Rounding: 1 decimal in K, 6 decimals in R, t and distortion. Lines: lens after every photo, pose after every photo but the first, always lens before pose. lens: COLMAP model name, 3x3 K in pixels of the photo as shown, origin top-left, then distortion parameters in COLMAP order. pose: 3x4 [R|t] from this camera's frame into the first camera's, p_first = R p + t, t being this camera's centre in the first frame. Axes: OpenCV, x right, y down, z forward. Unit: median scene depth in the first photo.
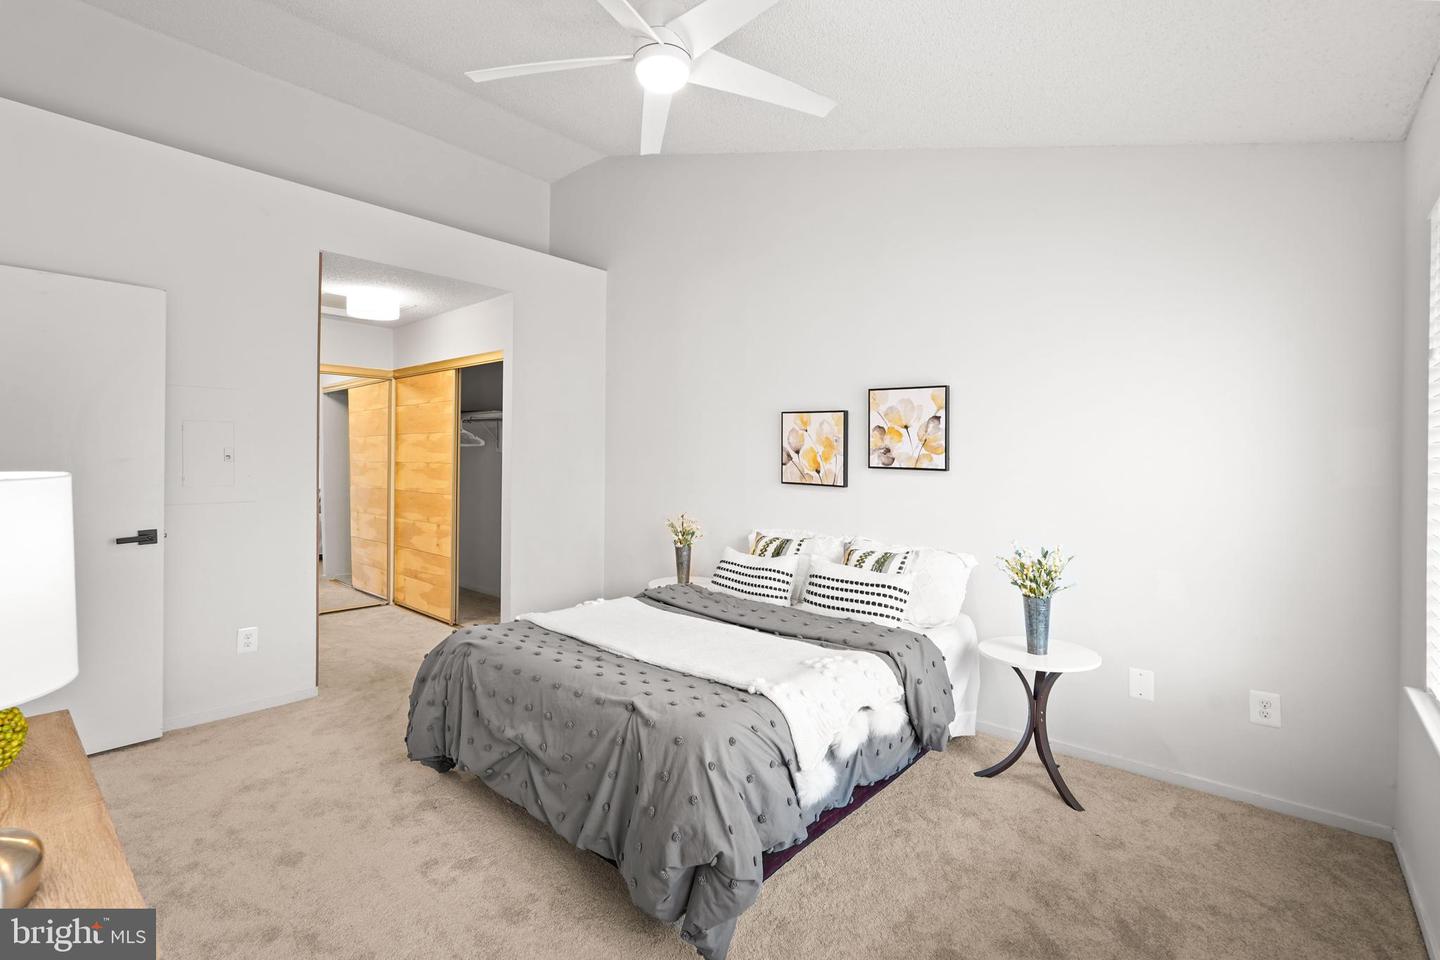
lens RADIAL K [[652.8, 0, 683.6], [0, 652.8, 467.6], [0, 0, 1]] dist [0.039060, 0.000343]
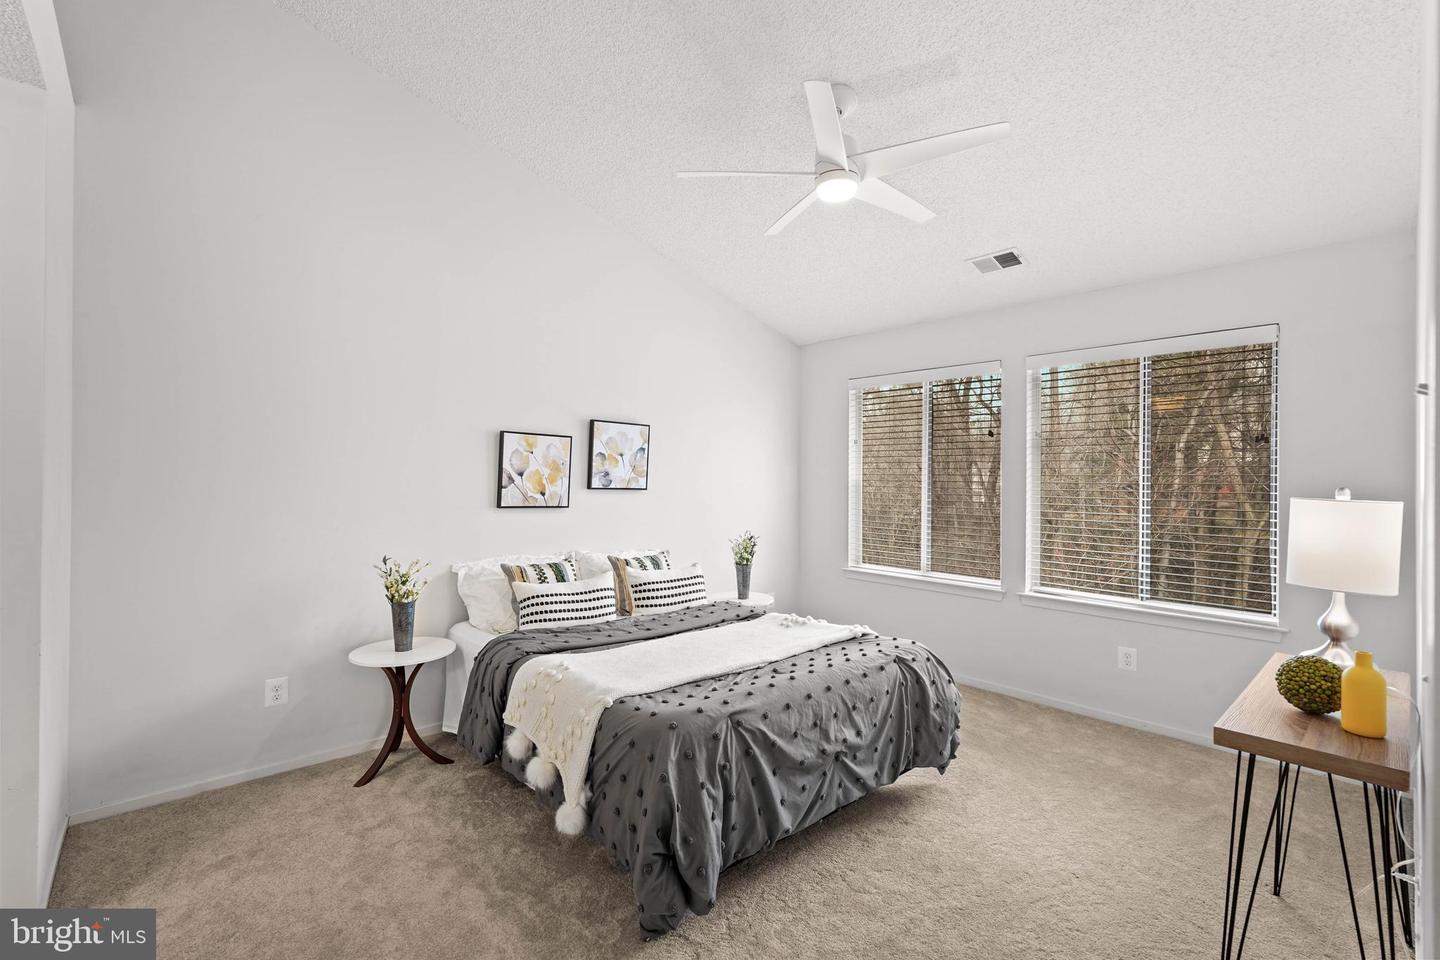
lens RADIAL K [[644.1, 0, 720.0], [0, 644.1, 480.0], [0, 0, 1]] dist [-0.000673, -0.000430]
pose [[0.093565, -0.006982, 0.995589, -0.775516], [0.012071, 0.999910, 0.005878, -0.018264], [-0.995540, 0.011467, 0.093641, 0.645927]]
